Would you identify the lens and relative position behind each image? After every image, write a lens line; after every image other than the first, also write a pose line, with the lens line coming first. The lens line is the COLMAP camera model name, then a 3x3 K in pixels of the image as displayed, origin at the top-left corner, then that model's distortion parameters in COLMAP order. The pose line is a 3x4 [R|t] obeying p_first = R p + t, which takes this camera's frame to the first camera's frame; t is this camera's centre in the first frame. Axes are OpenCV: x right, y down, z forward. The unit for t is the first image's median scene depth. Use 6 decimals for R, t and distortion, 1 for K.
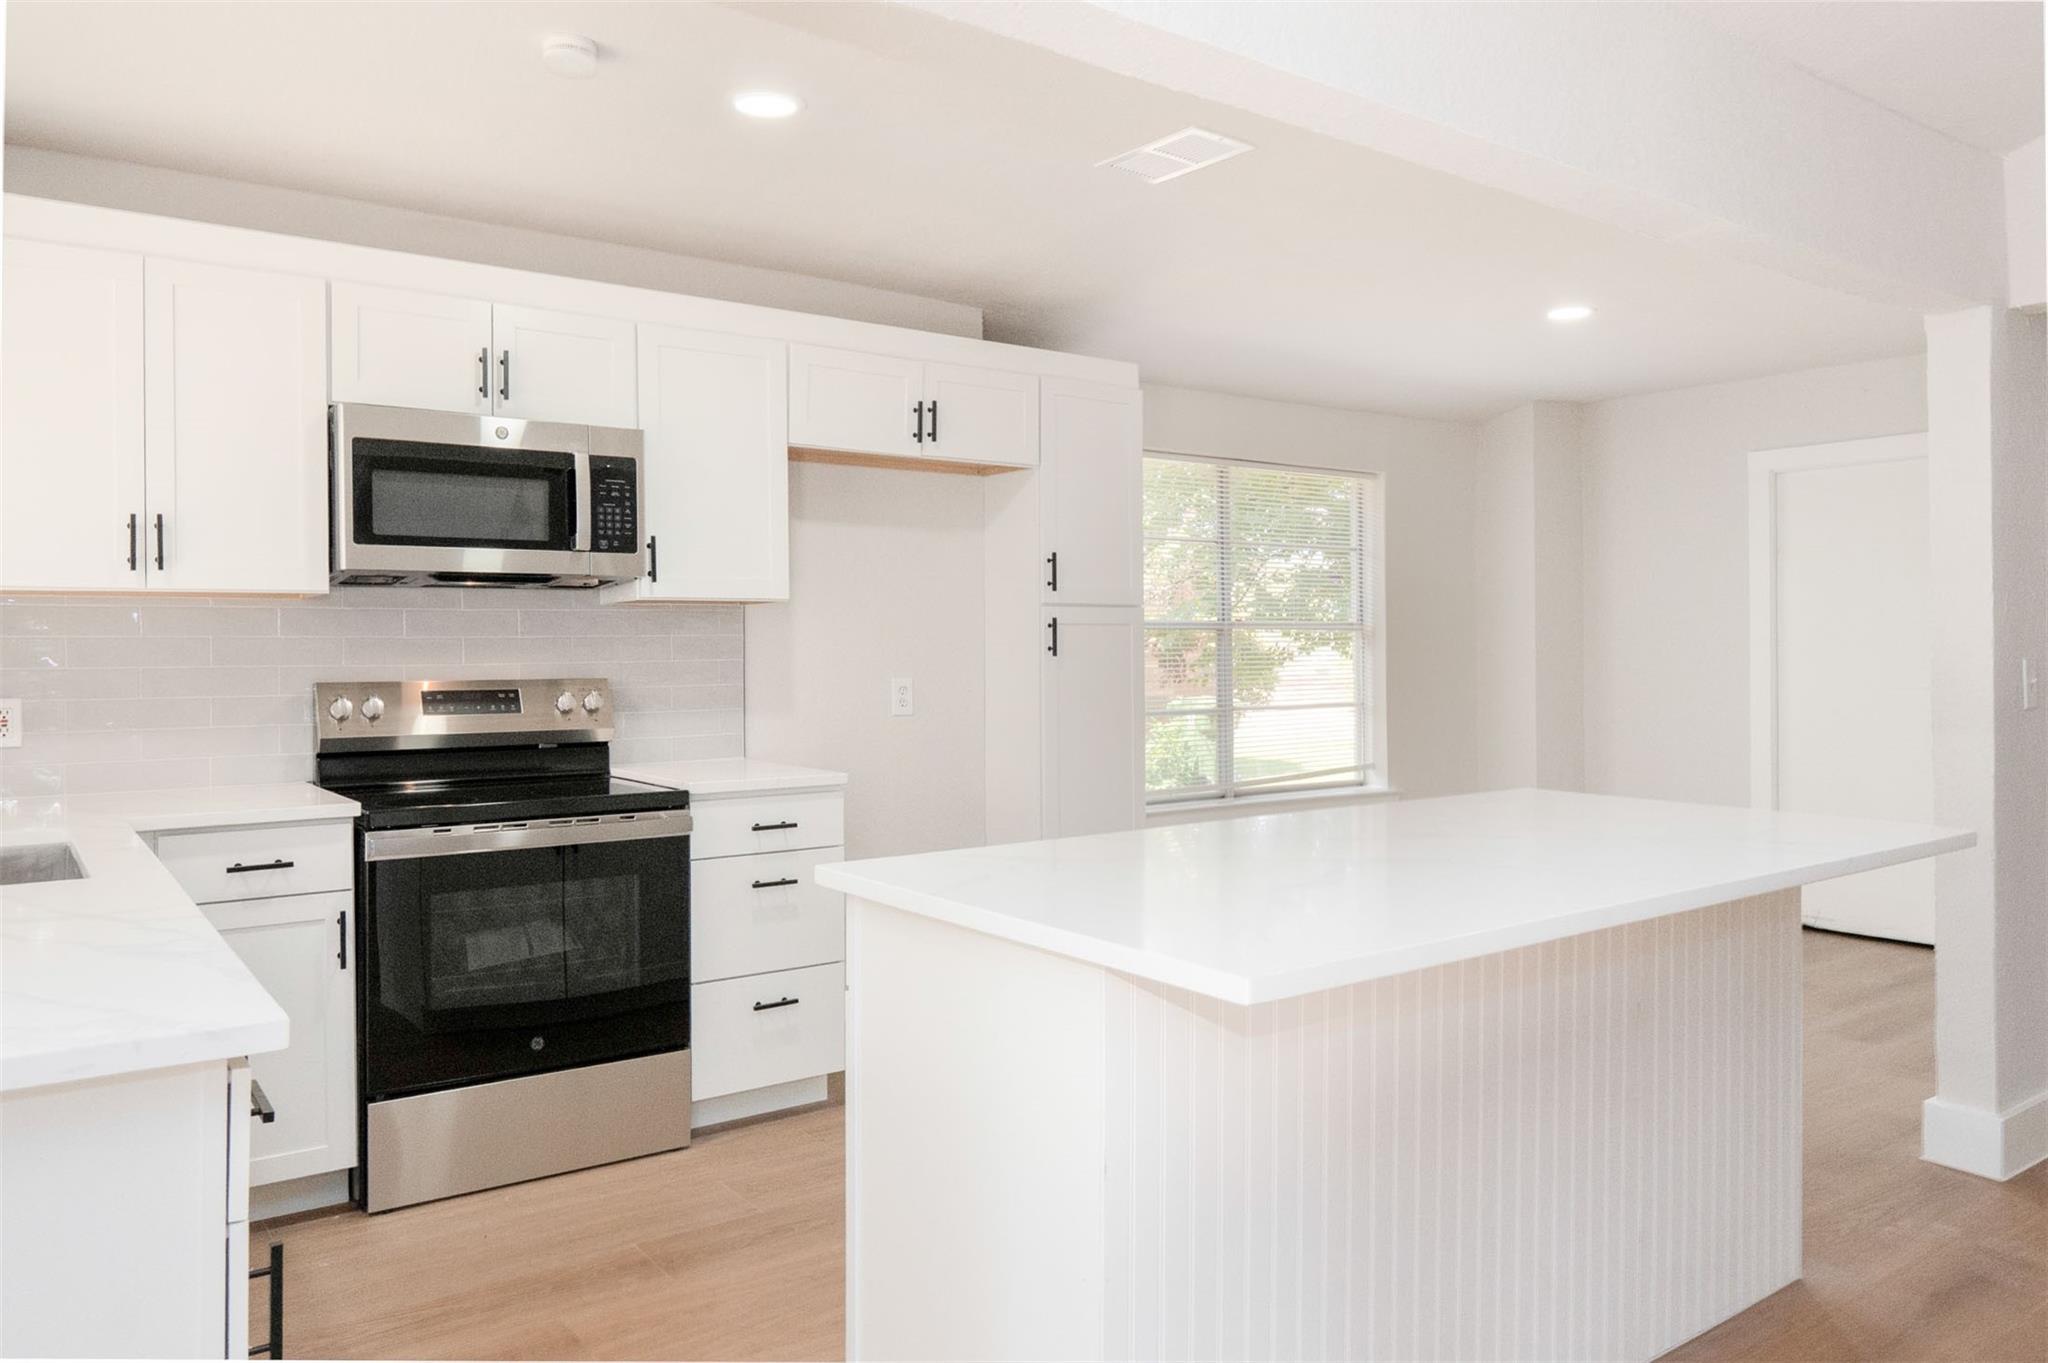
lens RADIAL K [[1337.2, 0, 1012.1], [0, 1337.2, 664.4], [0, 0, 1]] dist [0.002947, 0.001860]
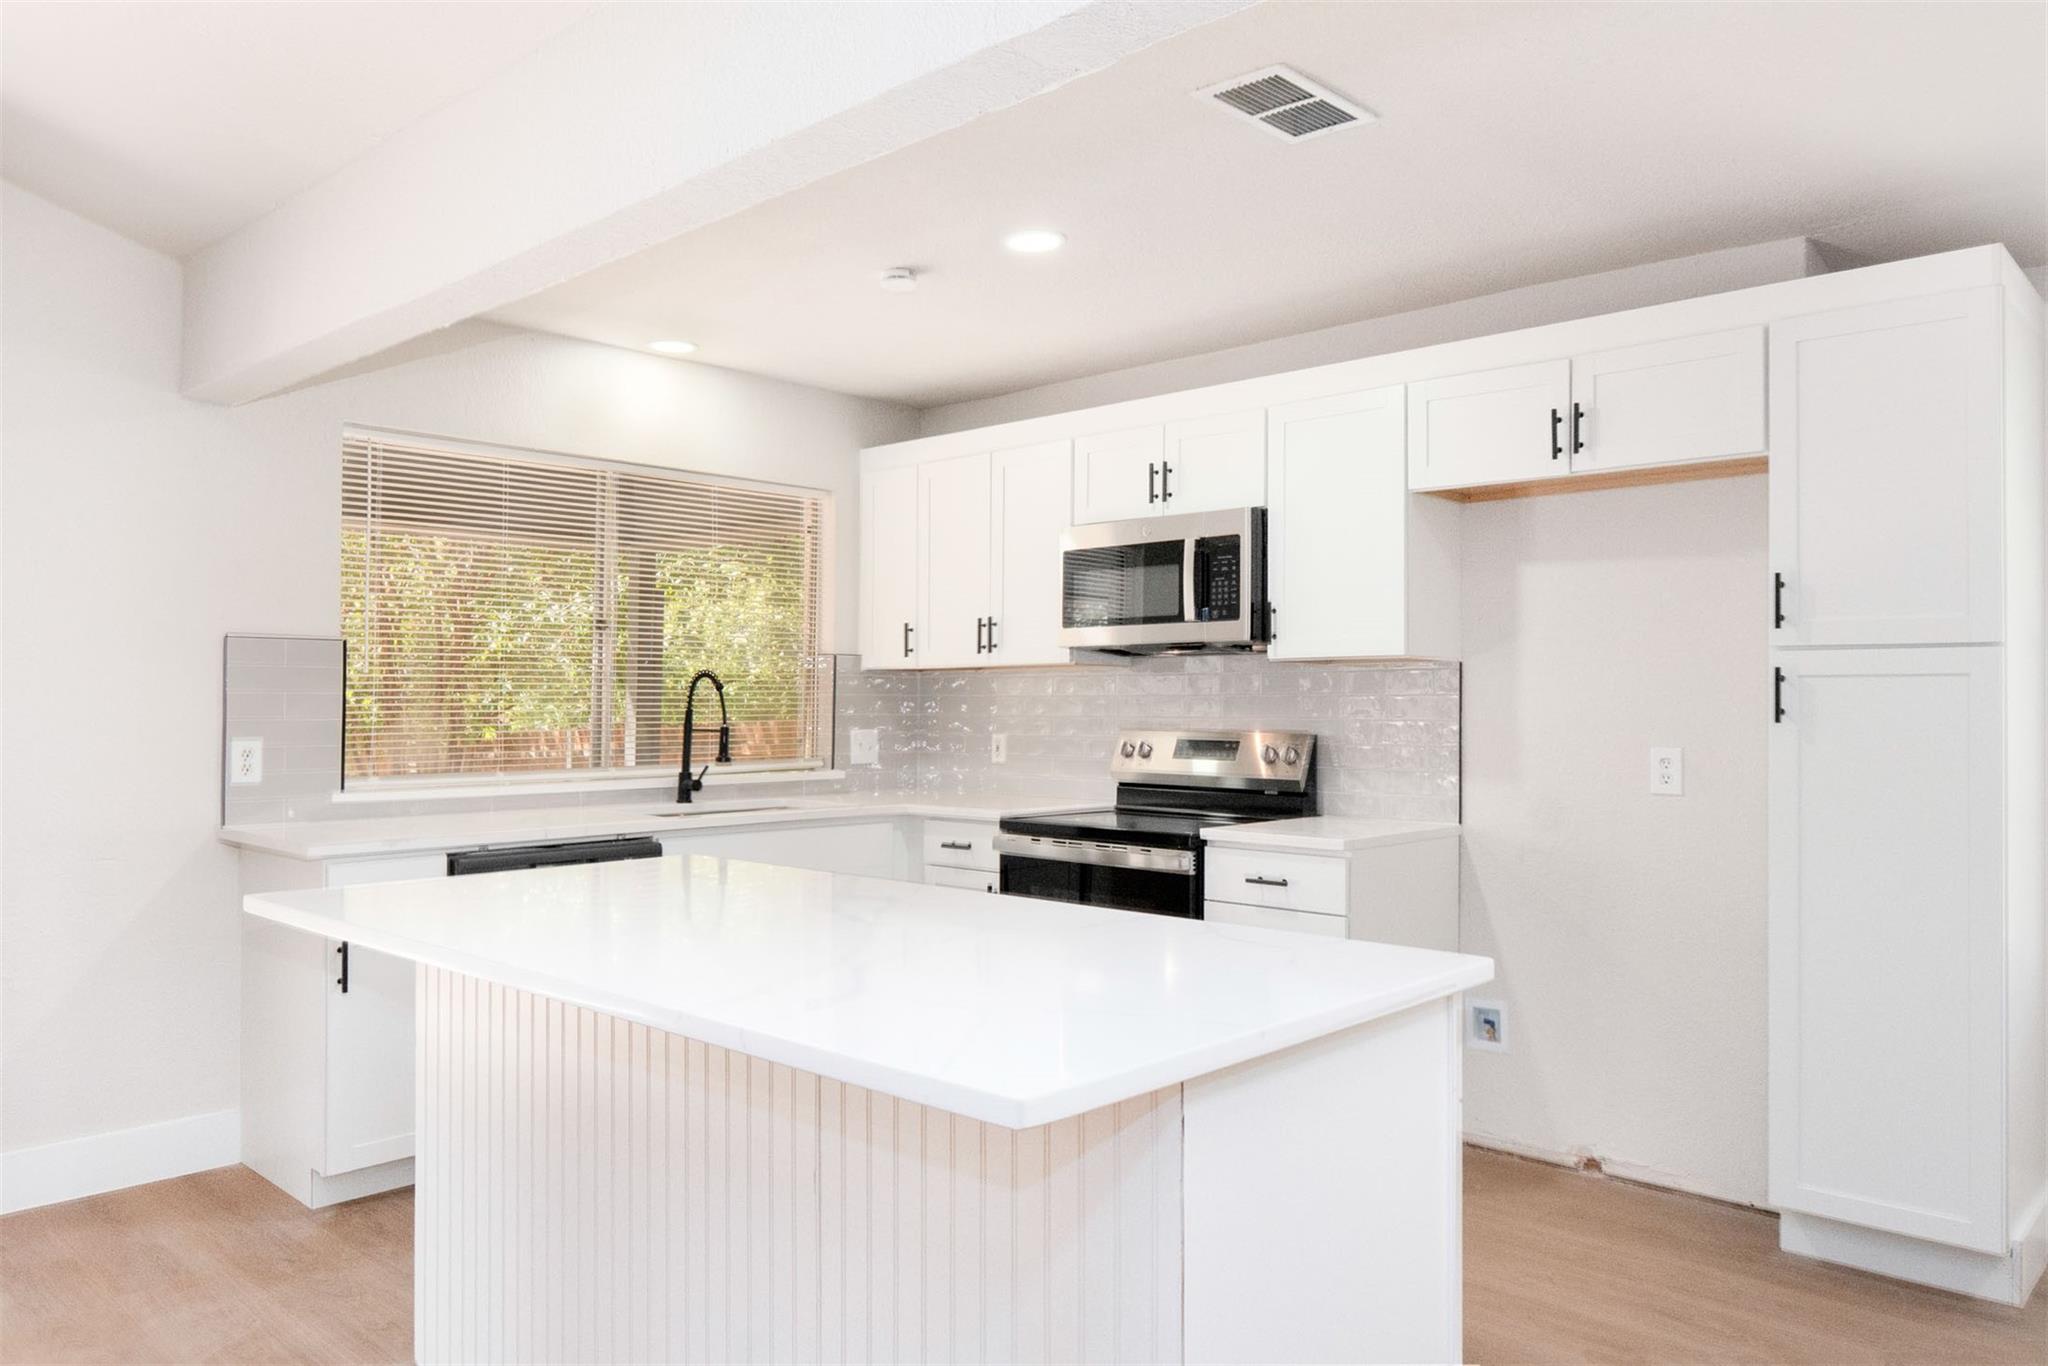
lens RADIAL K [[1448.9, 0, 1032.0], [0, 1448.9, 667.0], [0, 0, 1]] dist [0.012783, -0.013210]
pose [[0.202935, -0.017670, -0.979033, 0.860877], [-0.018001, 0.999601, -0.021772, -0.014933], [0.979027, 0.022042, 0.202536, 0.593786]]
